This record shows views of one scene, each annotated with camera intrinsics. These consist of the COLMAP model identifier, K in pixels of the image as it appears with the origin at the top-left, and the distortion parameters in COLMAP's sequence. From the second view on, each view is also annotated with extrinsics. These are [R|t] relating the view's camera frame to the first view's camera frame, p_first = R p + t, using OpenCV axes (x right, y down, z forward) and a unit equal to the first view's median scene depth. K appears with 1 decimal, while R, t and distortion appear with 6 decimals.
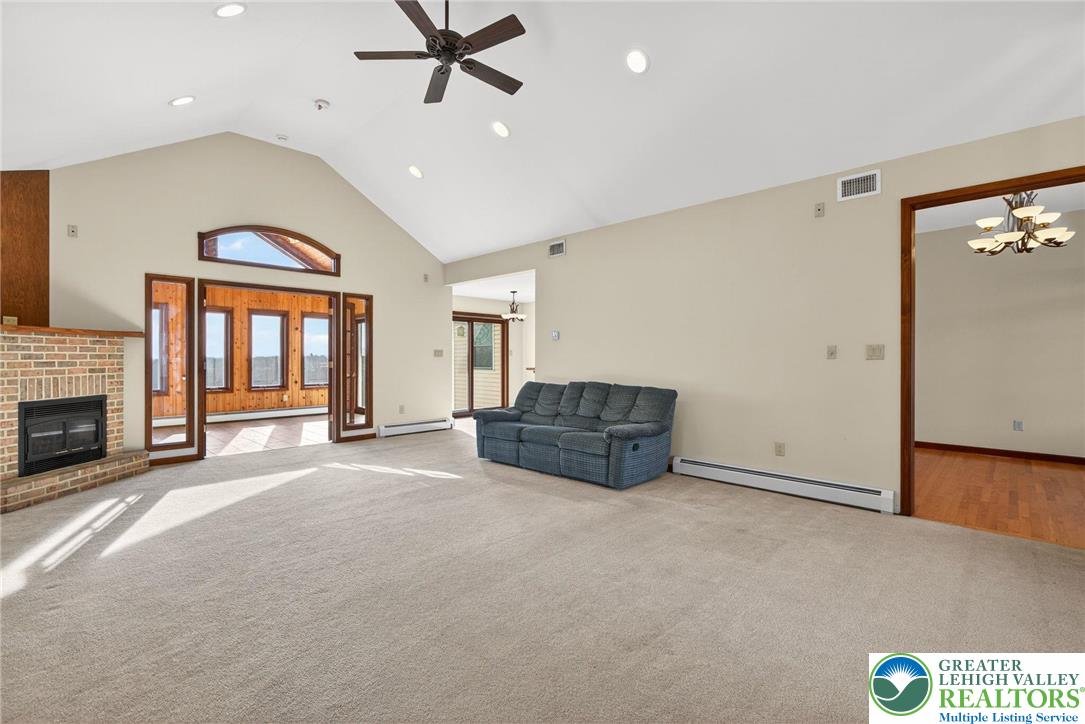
lens RADIAL K [[485.7, 0, 531.9], [0, 485.7, 355.2], [0, 0, 1]] dist [0.004764, 0.002063]
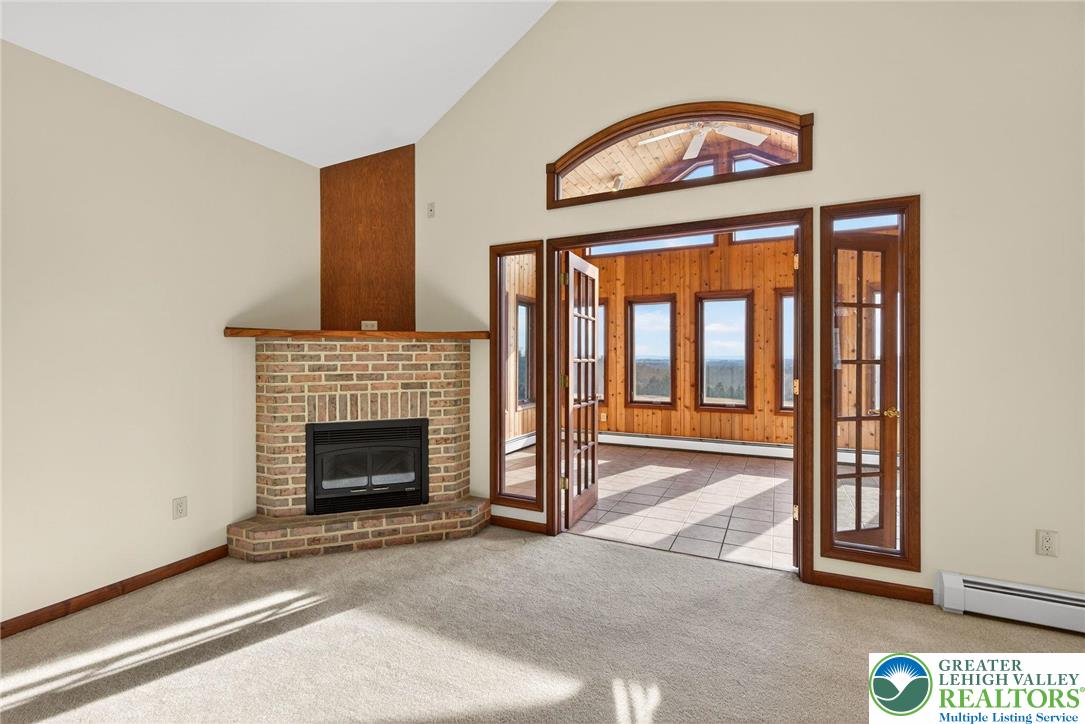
lens RADIAL K [[485.7, 0, 545.0], [0, 485.7, 358.5], [0, 0, 1]] dist [0.004764, 0.002063]
pose [[0.326889, 0.004377, -0.945052, -0.122865], [0.006351, 0.999957, 0.006828, -0.013584], [0.945041, -0.008234, 0.326847, 0.933866]]
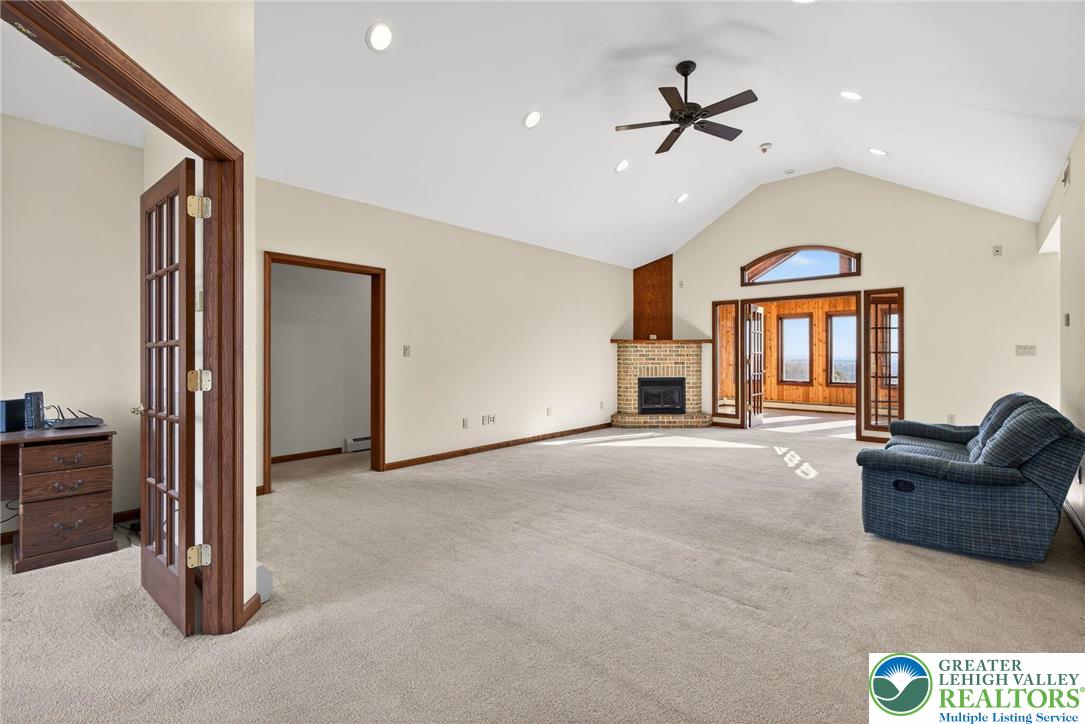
lens RADIAL K [[485.7, 0, 541.5], [0, 485.7, 353.2], [0, 0, 1]] dist [0.004764, 0.002063]
pose [[0.049215, -0.003874, -0.998781, 0.812032], [0.003892, 0.999986, -0.003687, -0.000083], [0.998781, -0.003705, 0.049230, 0.415336]]
